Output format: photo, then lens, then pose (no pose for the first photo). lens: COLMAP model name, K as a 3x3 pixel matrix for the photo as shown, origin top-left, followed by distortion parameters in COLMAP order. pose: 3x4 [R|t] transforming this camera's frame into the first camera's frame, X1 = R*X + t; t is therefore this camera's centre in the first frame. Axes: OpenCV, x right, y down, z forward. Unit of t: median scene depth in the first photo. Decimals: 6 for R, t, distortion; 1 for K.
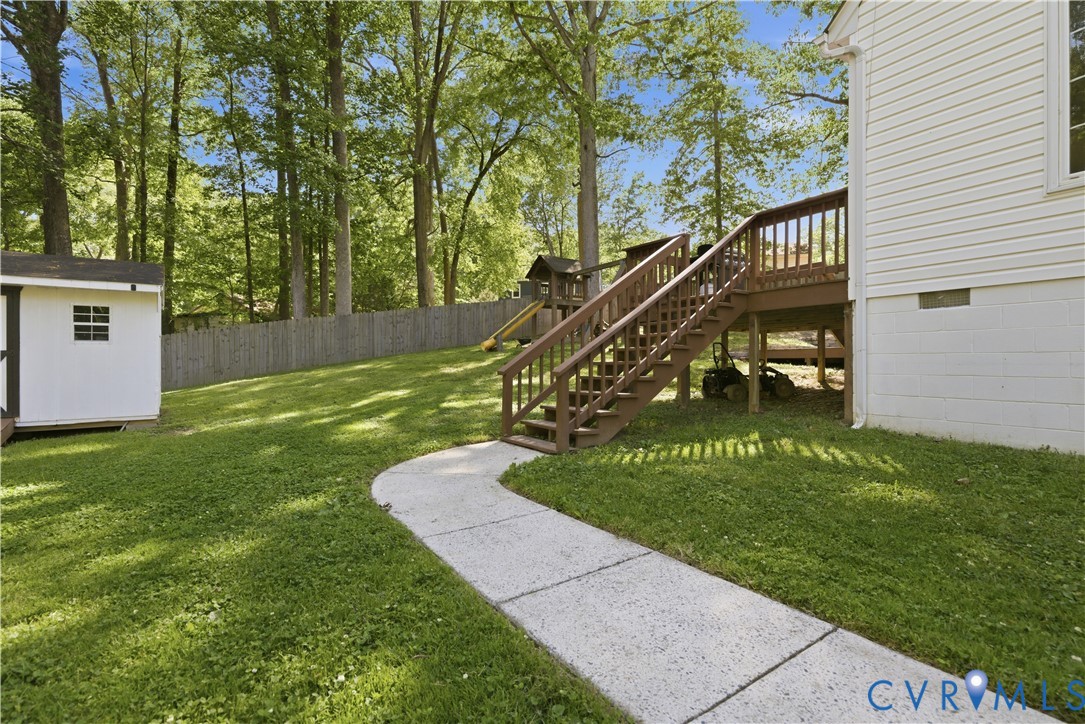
lens RADIAL K [[530.5, 0, 539.3], [0, 530.5, 366.8], [0, 0, 1]] dist [0.003212, 0.002819]
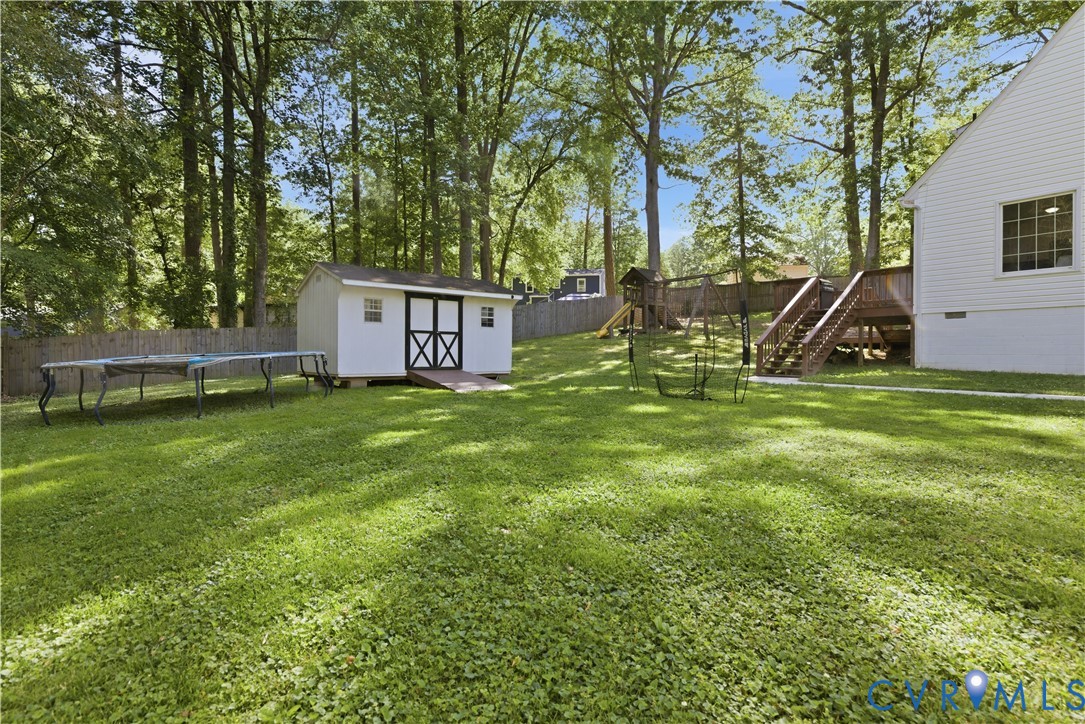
lens RADIAL K [[530.5, 0, 546.6], [0, 530.5, 352.3], [0, 0, 1]] dist [0.003212, 0.002819]
pose [[0.996632, 0.009884, 0.081403, -0.225137], [-0.009179, 0.999917, -0.009036, 0.014052], [-0.081485, 0.008258, 0.996640, -0.220376]]
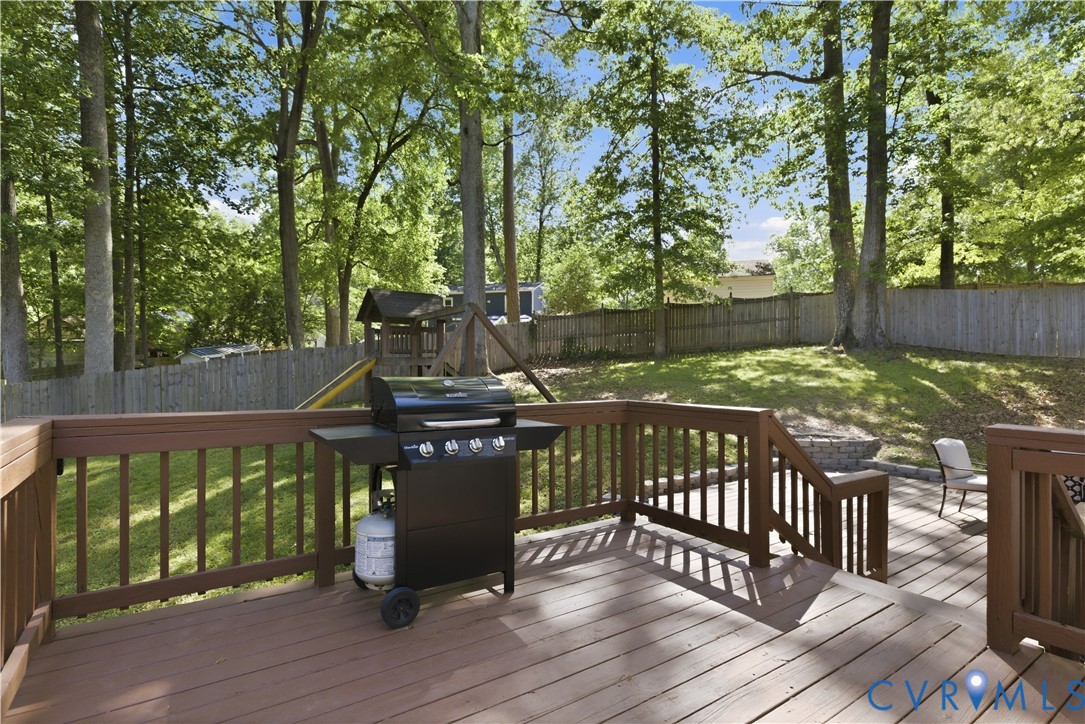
lens RADIAL K [[530.5, 0, 539.9], [0, 530.5, 369.0], [0, 0, 1]] dist [0.003212, 0.002819]
pose [[0.999116, 0.000453, 0.042041, 0.133853], [-0.000540, 0.999998, 0.002064, -0.077404], [-0.042040, -0.002085, 0.999114, 0.233895]]
